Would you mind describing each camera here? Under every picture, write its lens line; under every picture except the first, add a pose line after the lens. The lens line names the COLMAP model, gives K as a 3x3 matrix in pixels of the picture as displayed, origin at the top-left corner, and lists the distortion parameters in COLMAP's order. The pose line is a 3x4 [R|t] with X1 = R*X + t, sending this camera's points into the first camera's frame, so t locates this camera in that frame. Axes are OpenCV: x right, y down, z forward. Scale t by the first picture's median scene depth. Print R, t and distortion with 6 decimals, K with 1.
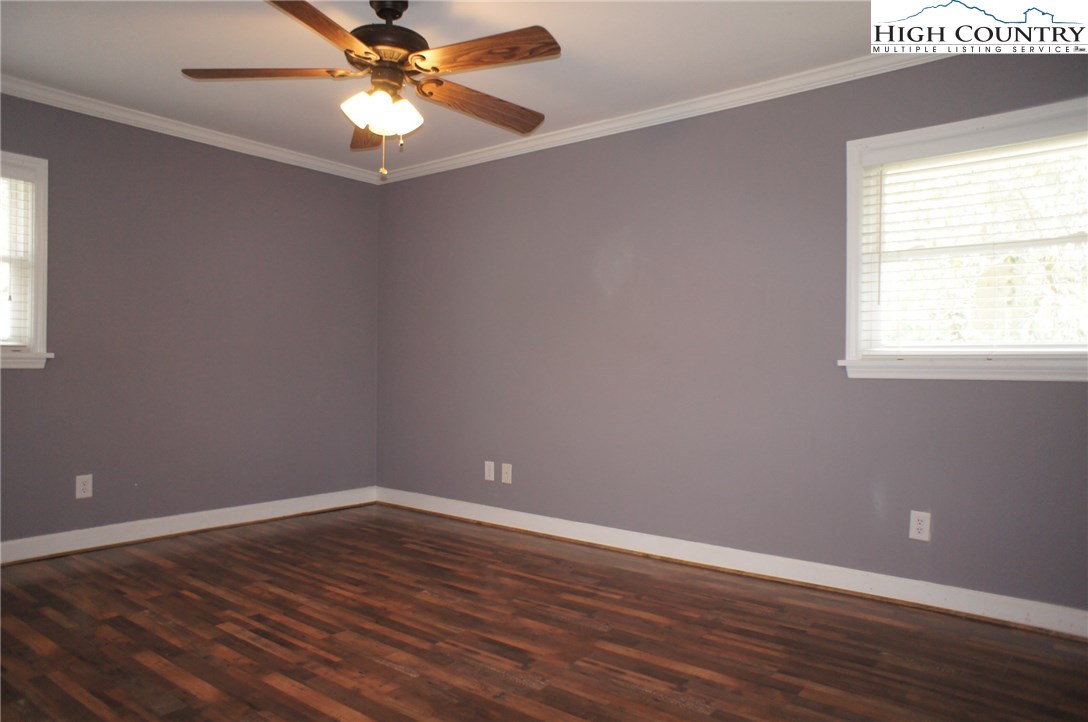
lens RADIAL K [[738.1, 0, 540.5], [0, 738.1, 366.6], [0, 0, 1]] dist [-0.071434, 0.097753]
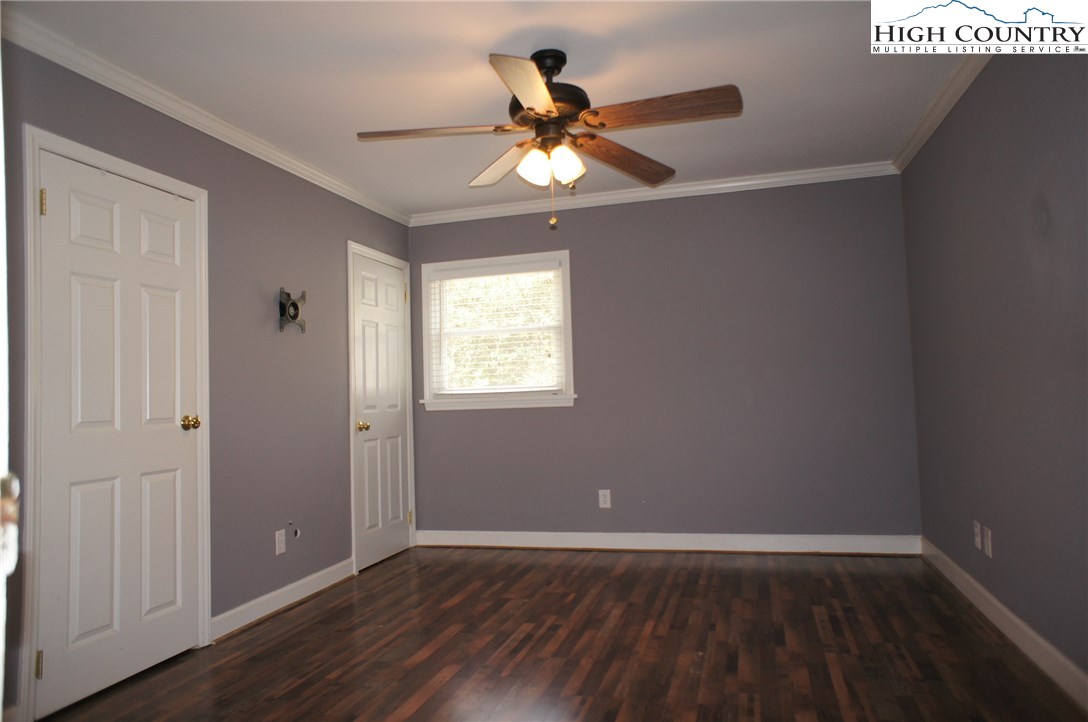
lens RADIAL K [[738.1, 0, 540.5], [0, 738.1, 366.6], [0, 0, 1]] dist [-0.071434, 0.097753]
pose [[0.385404, -0.066104, -0.920377, 0.637383], [0.042304, 0.997648, -0.053939, 0.001027], [0.921778, -0.018147, 0.387293, 0.514161]]
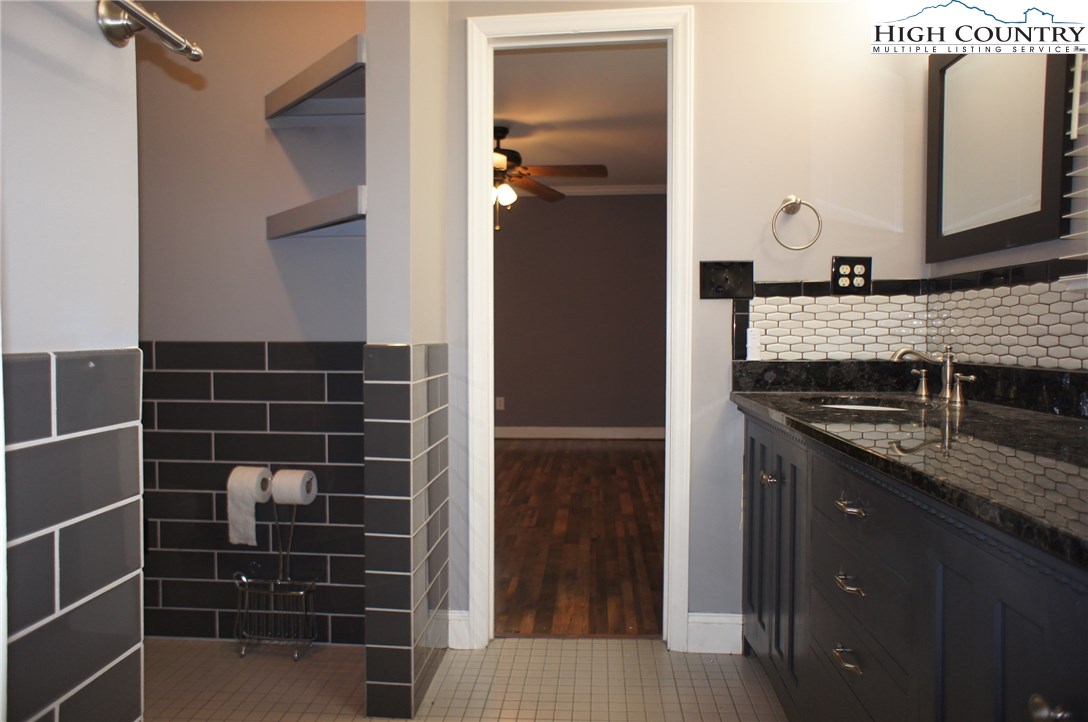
lens RADIAL K [[738.1, 0, 540.5], [0, 738.1, 366.6], [0, 0, 1]] dist [-0.071434, 0.097753]
pose [[0.564719, 0.020202, -0.825036, 1.168750], [0.012158, 0.999388, 0.032793, 0.016947], [0.825194, -0.028550, 0.564128, 0.066208]]
